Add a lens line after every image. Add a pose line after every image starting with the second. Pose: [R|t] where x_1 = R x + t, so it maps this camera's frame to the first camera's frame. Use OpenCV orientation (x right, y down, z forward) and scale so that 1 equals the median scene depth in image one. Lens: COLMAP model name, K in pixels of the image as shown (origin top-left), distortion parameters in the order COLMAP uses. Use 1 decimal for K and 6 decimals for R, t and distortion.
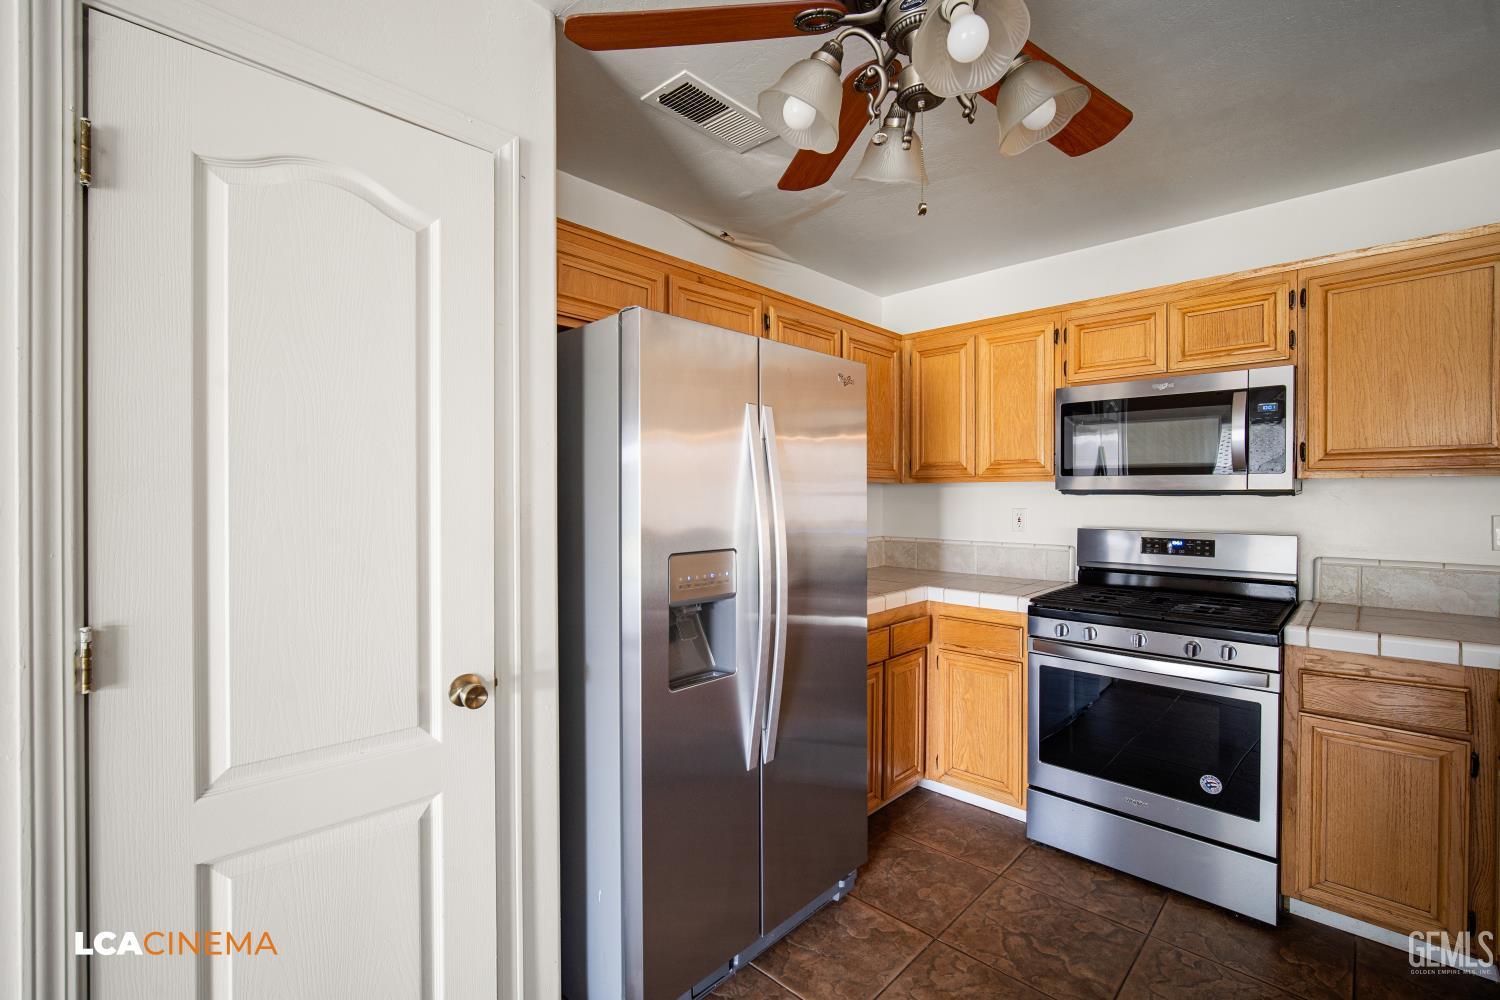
lens RADIAL K [[654.1, 0, 756.8], [0, 654.1, 500.7], [0, 0, 1]] dist [-0.007464, 0.000918]
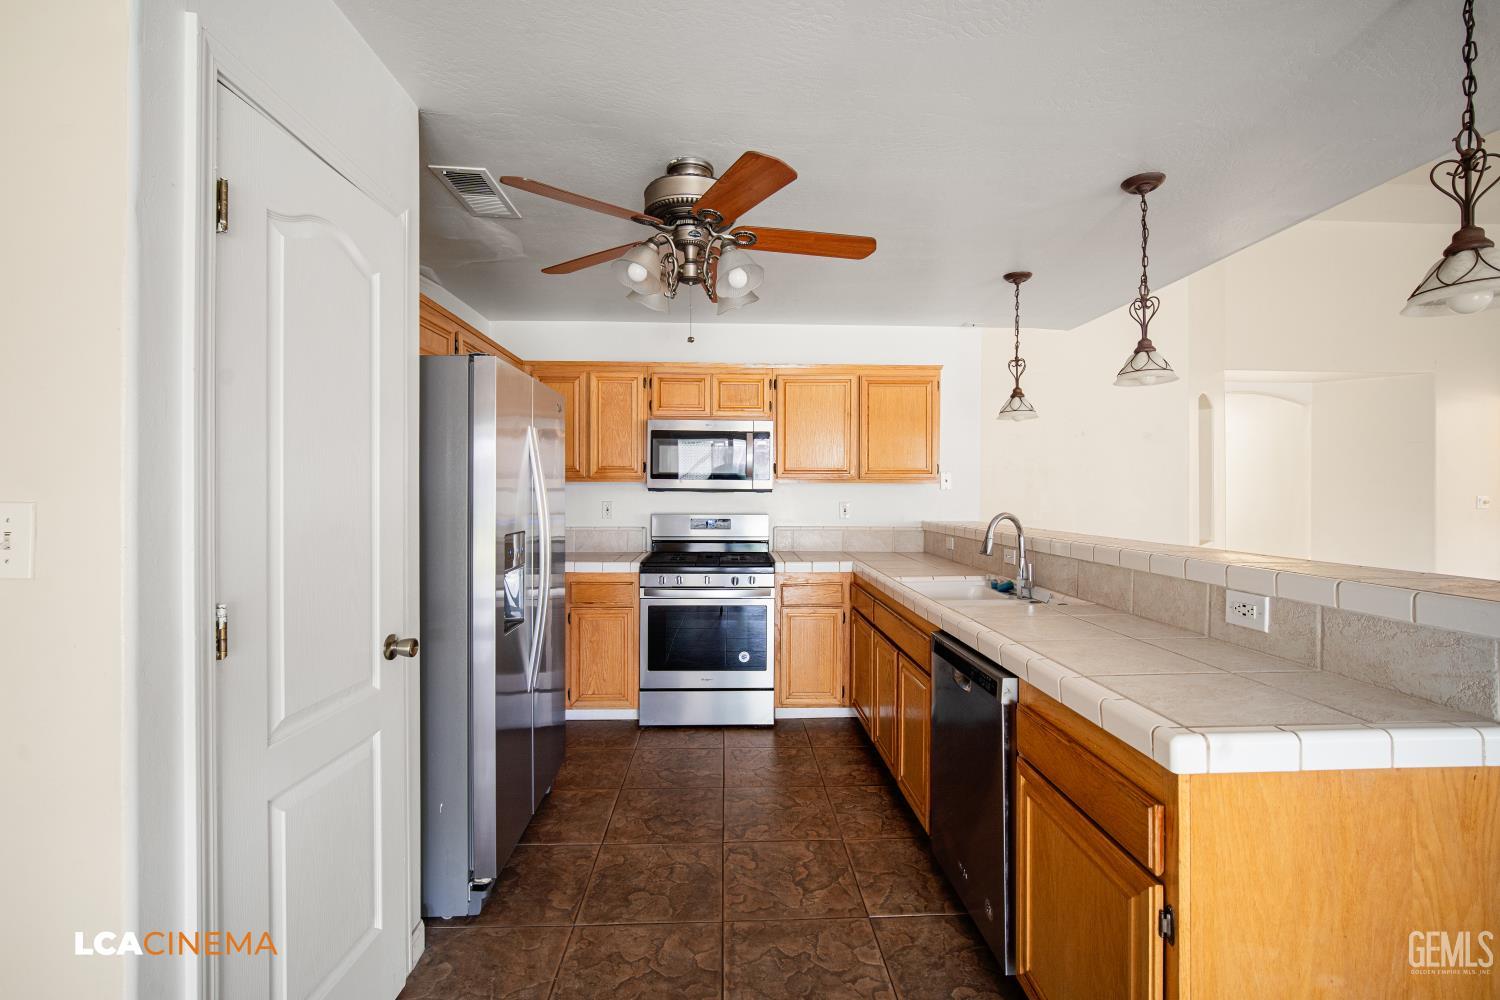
lens RADIAL K [[654.1, 0, 744.6], [0, 654.1, 492.0], [0, 0, 1]] dist [-0.007464, 0.000918]
pose [[0.701673, 0.001008, 0.712499, -0.533102], [0.002611, 0.999989, -0.003985, -0.001654], [-0.712494, 0.004657, 0.701662, -0.228838]]
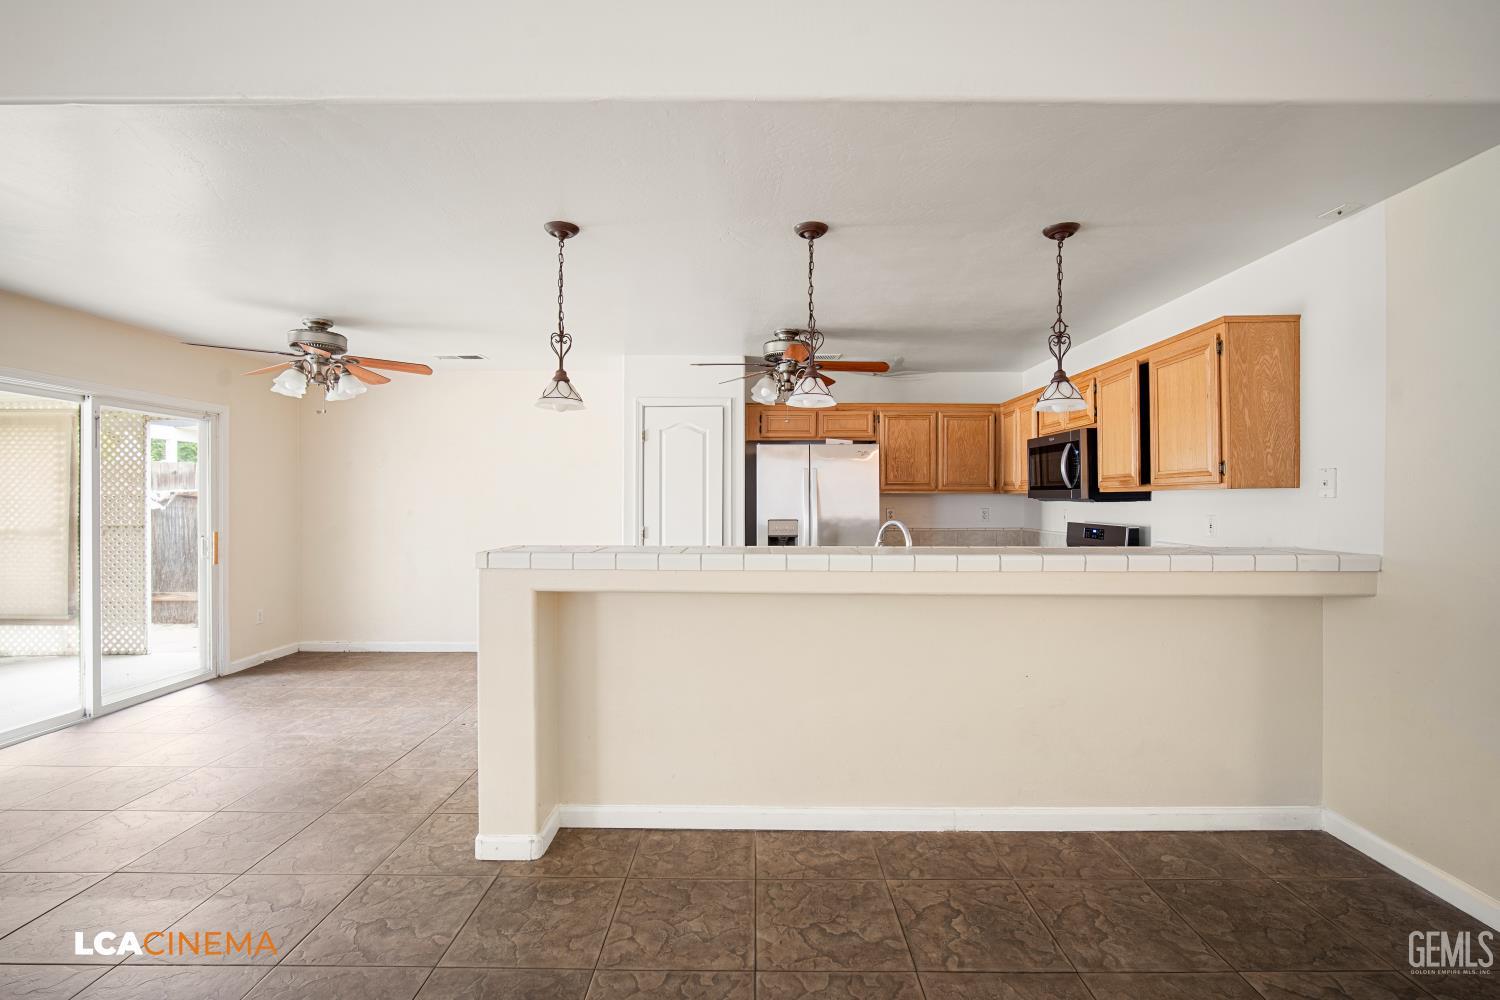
lens RADIAL K [[654.1, 0, 755.7], [0, 654.1, 505.4], [0, 0, 1]] dist [-0.007464, 0.000918]
pose [[0.688503, 0.006586, -0.725204, 1.500832], [-0.007148, 0.999972, 0.002295, 0.004314], [0.725198, 0.003604, 0.688531, -0.867779]]
